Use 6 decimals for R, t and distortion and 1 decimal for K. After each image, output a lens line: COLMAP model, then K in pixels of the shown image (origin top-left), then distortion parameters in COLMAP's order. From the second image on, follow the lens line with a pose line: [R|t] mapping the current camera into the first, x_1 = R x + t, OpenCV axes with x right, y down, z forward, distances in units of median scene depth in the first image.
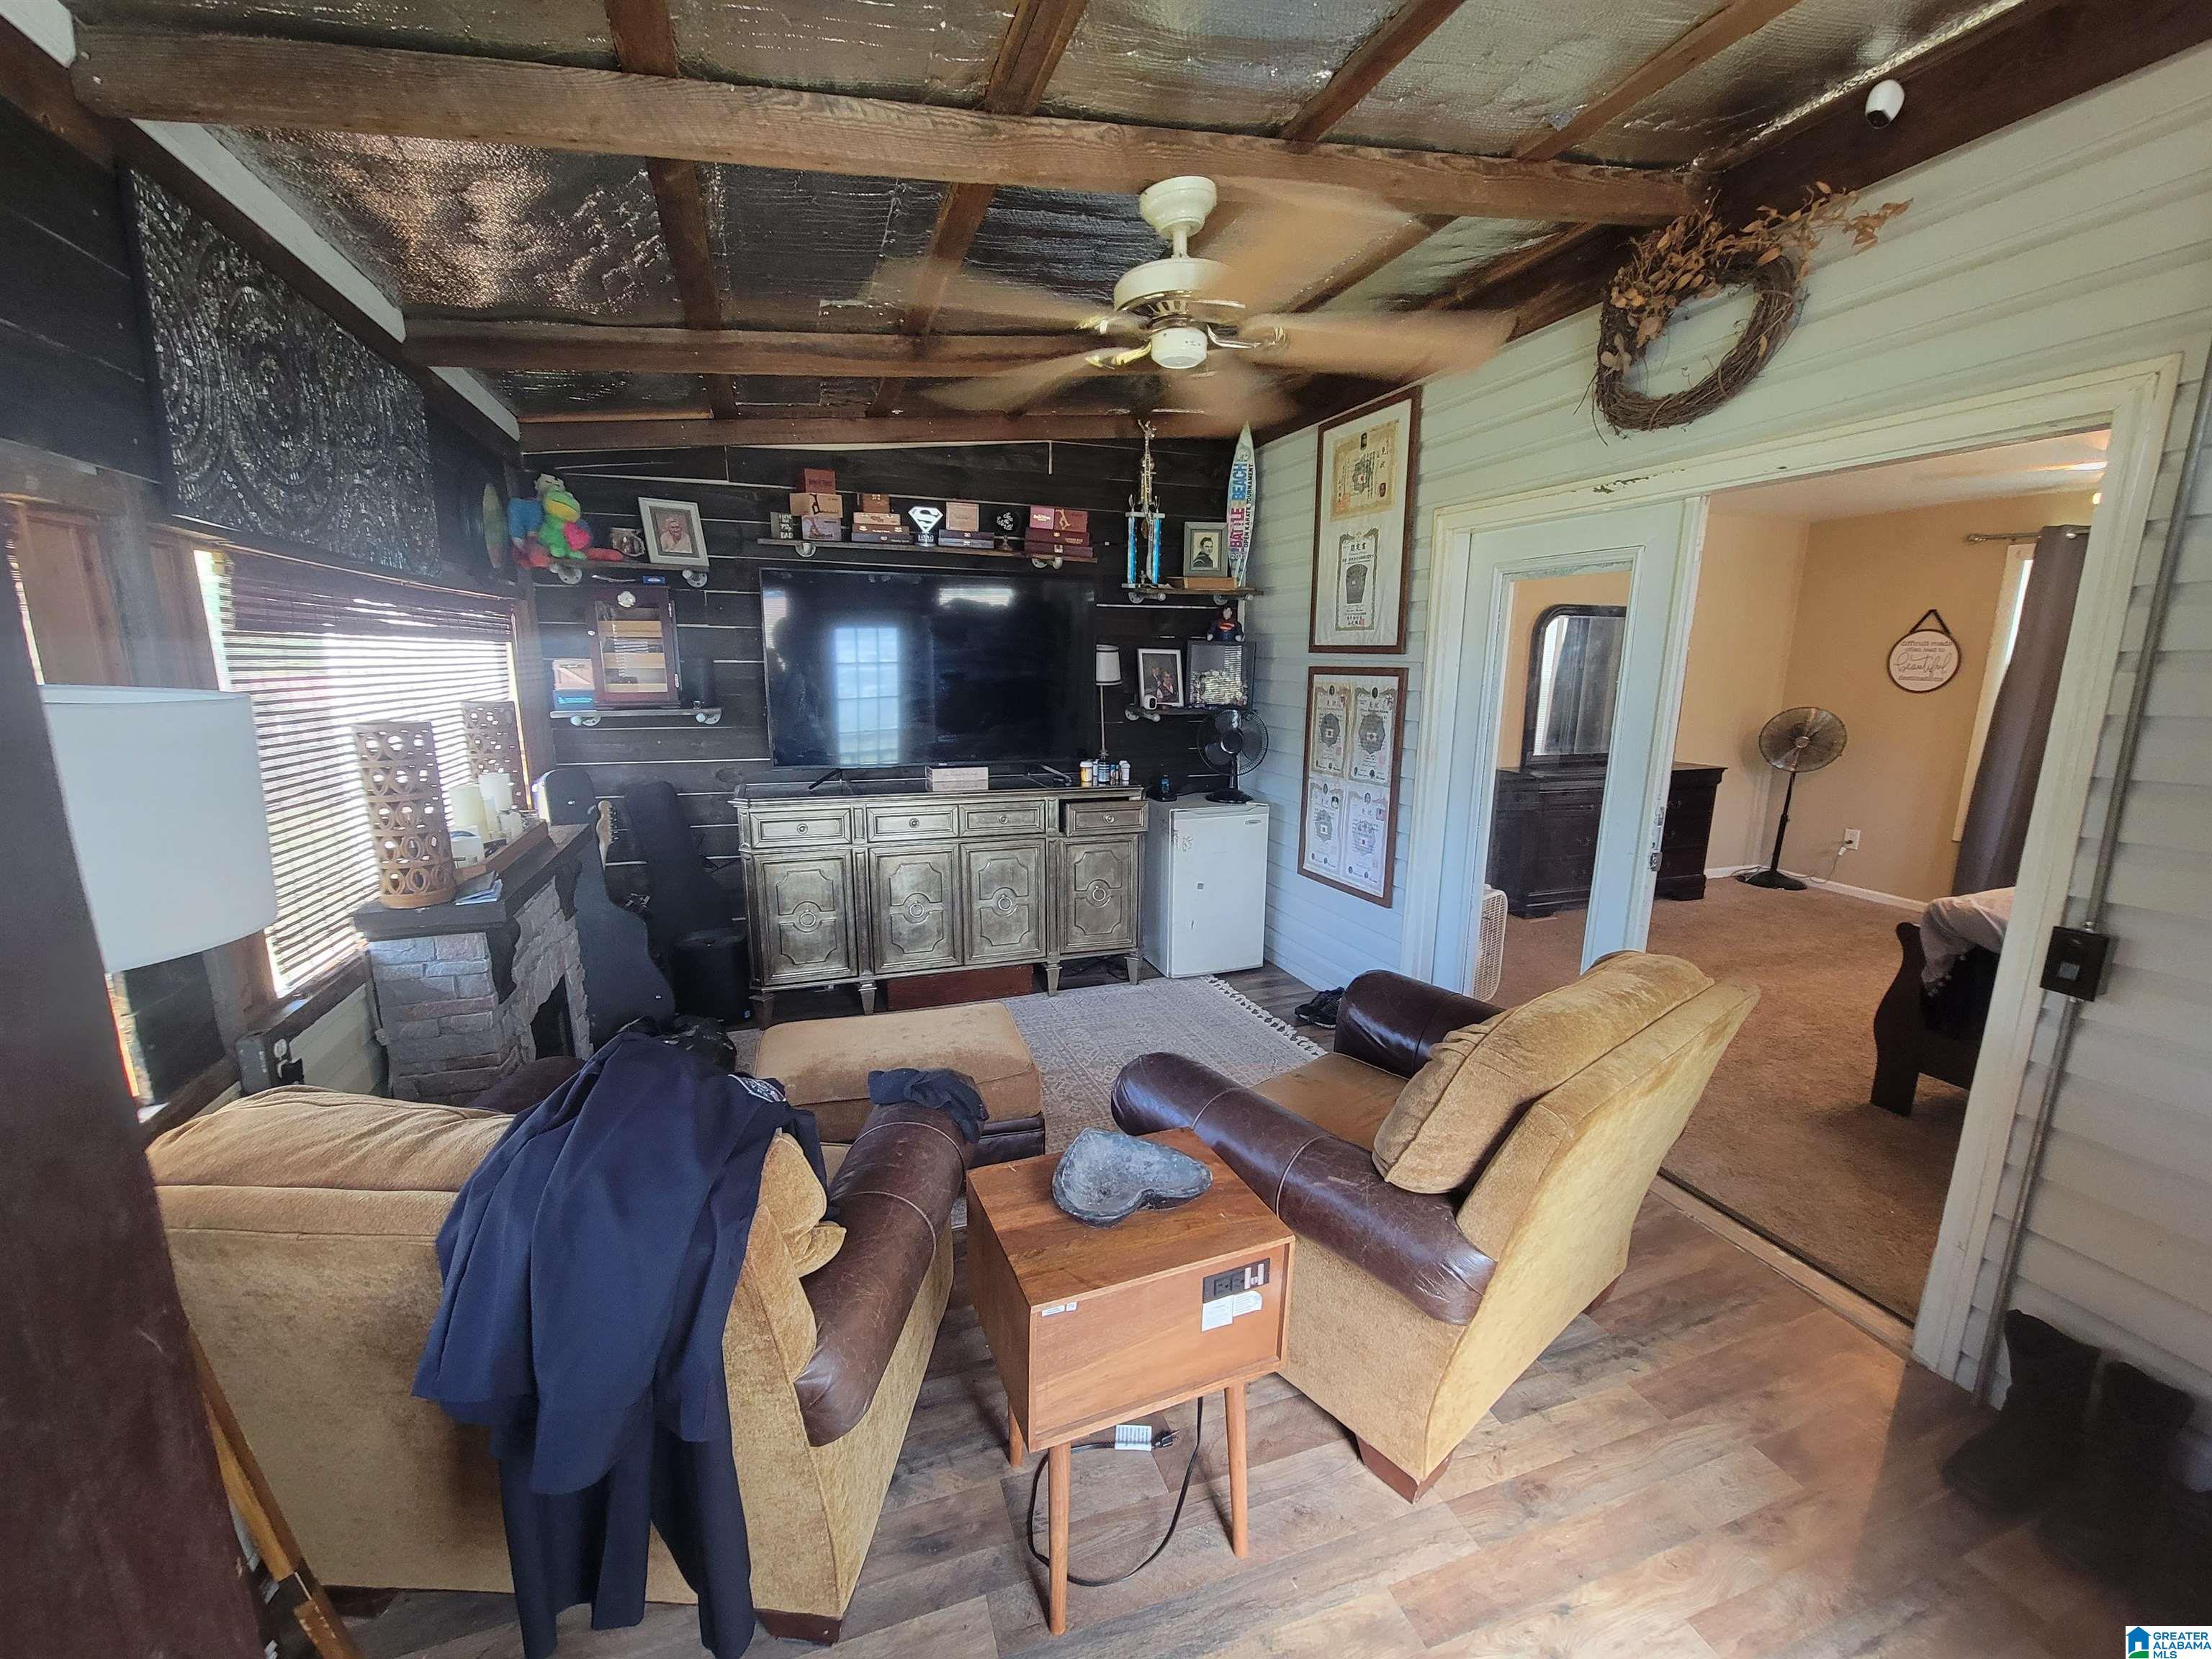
lens RADIAL K [[904.0, 0, 1105.6], [0, 904.0, 832.2], [0, 0, 1]] dist [-0.001970, -0.000033]
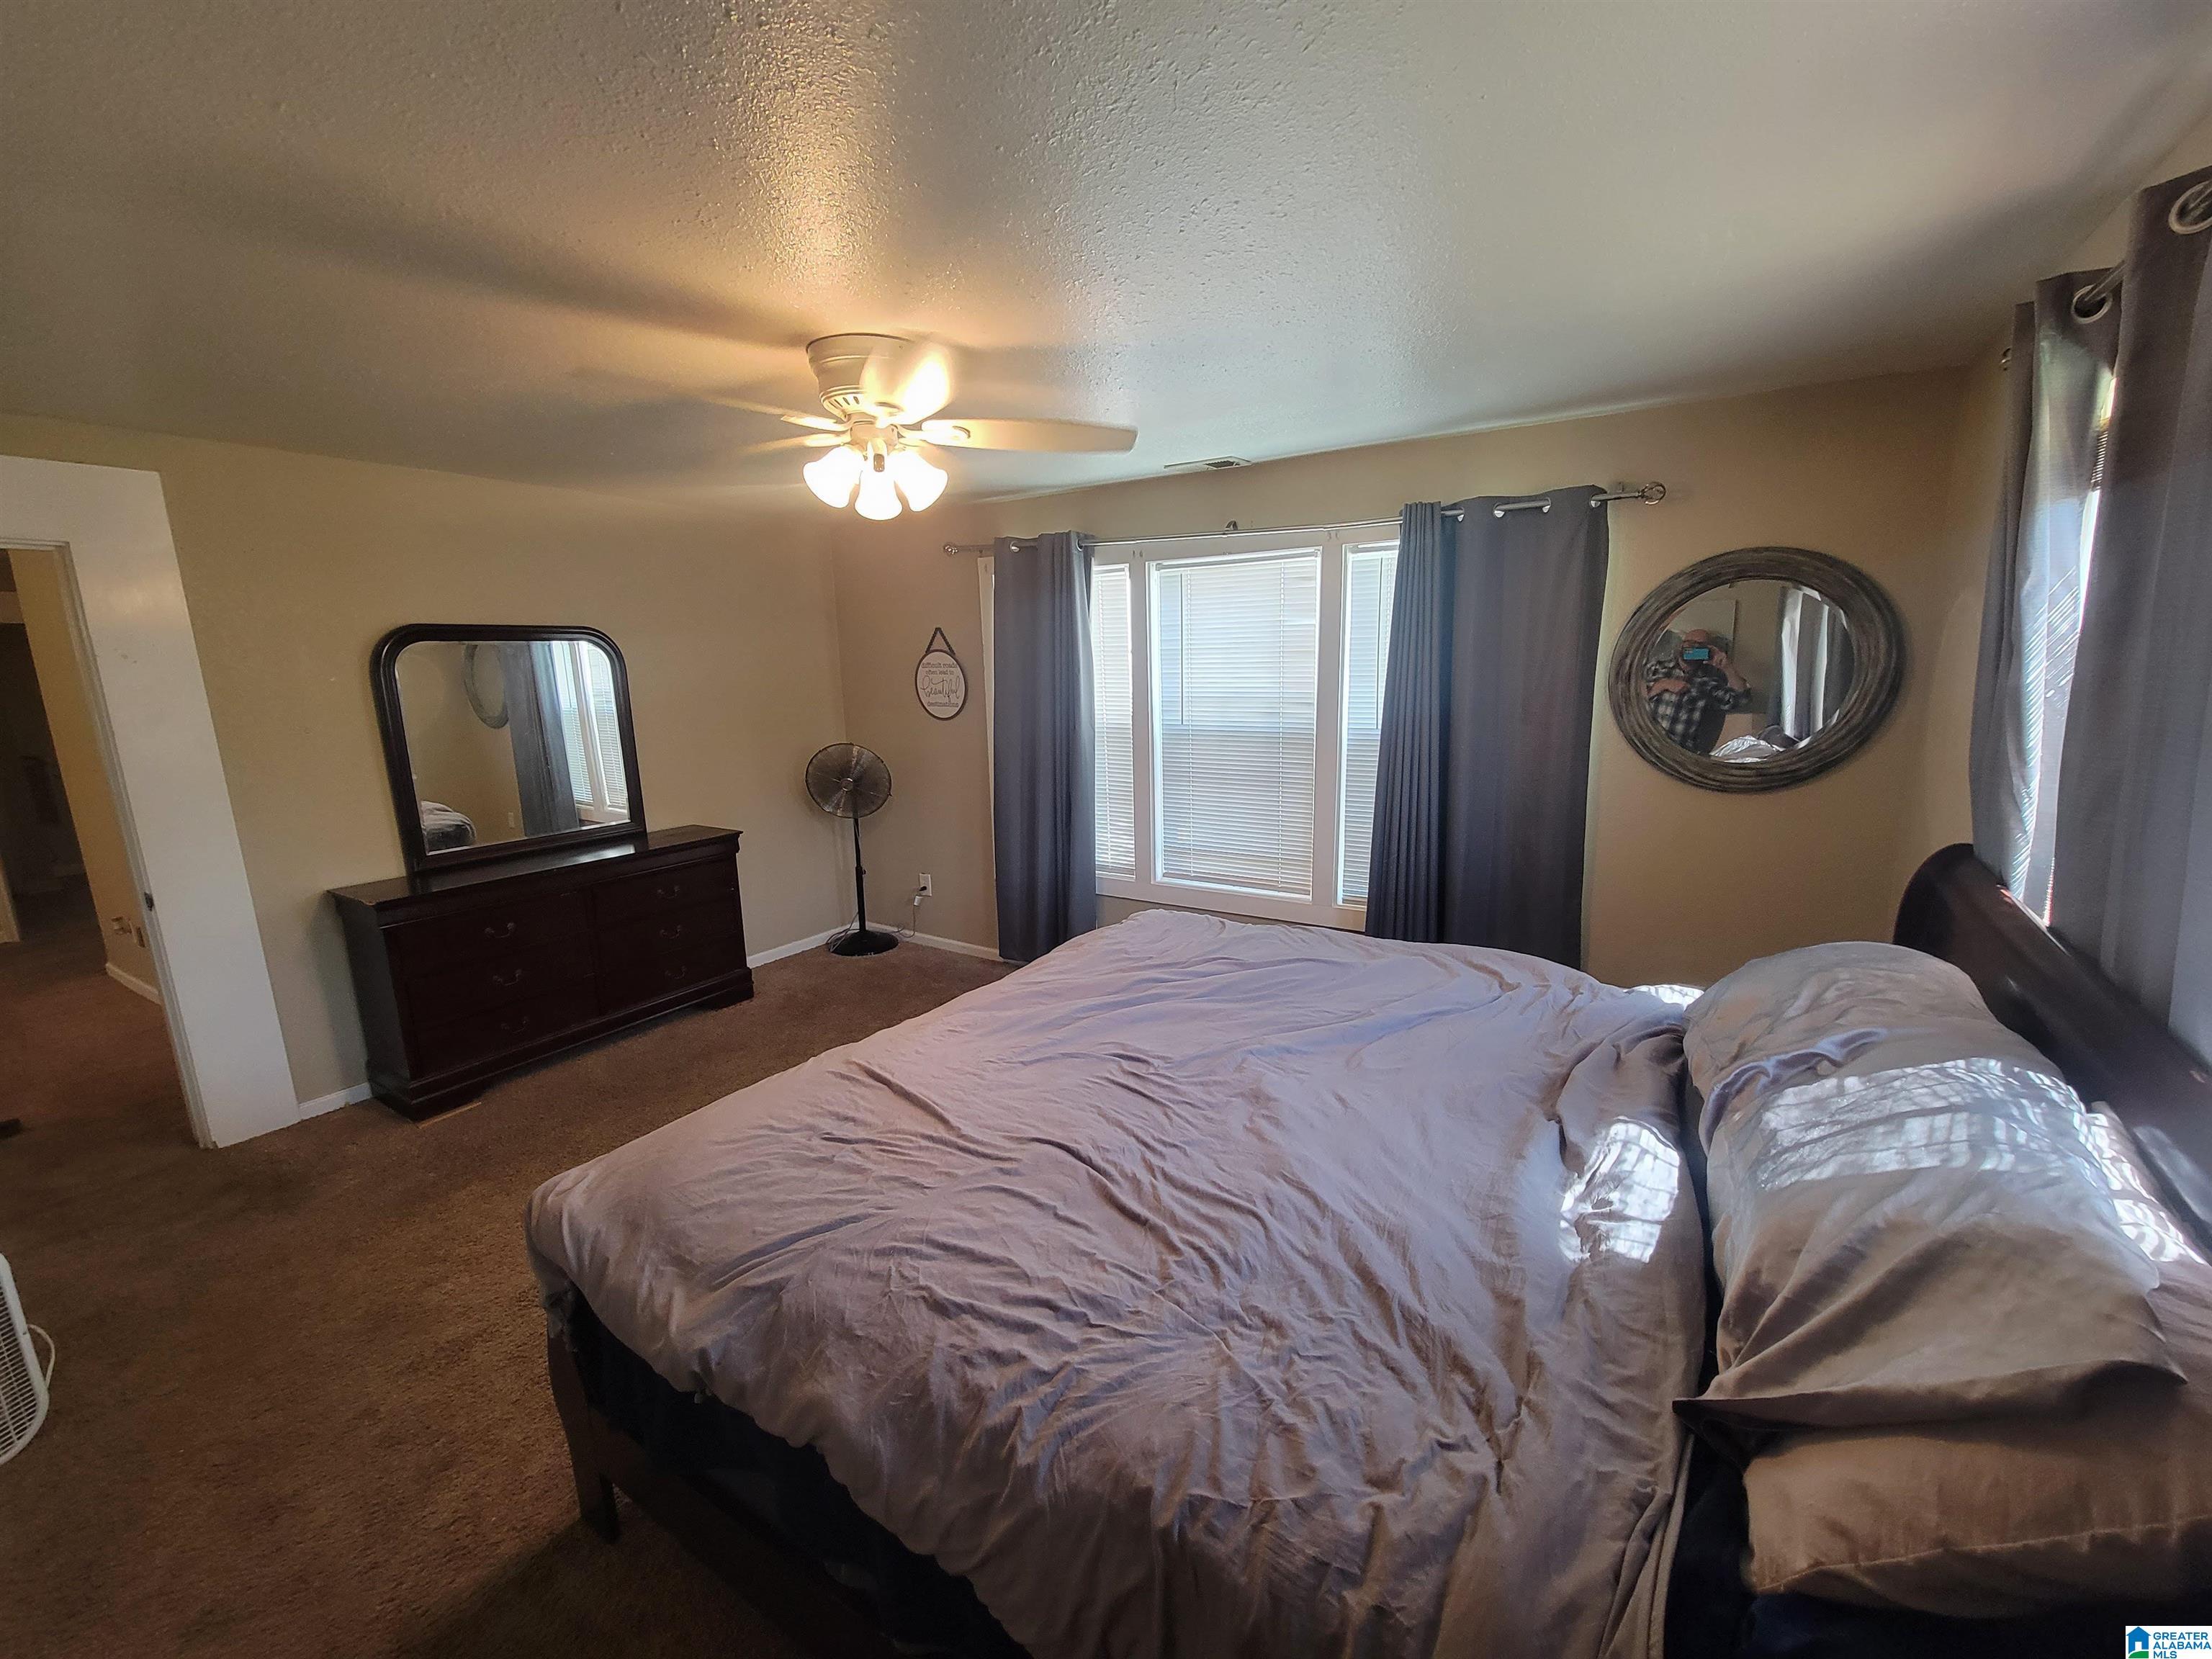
lens RADIAL K [[904.0, 0, 1103.1], [0, 904.0, 829.7], [0, 0, 1]] dist [-0.001970, -0.000033]
pose [[0.807519, -0.135799, 0.573996, 0.476784], [0.144617, 0.989016, 0.030534, -0.049099], [-0.571838, 0.058353, 0.818288, 0.172721]]
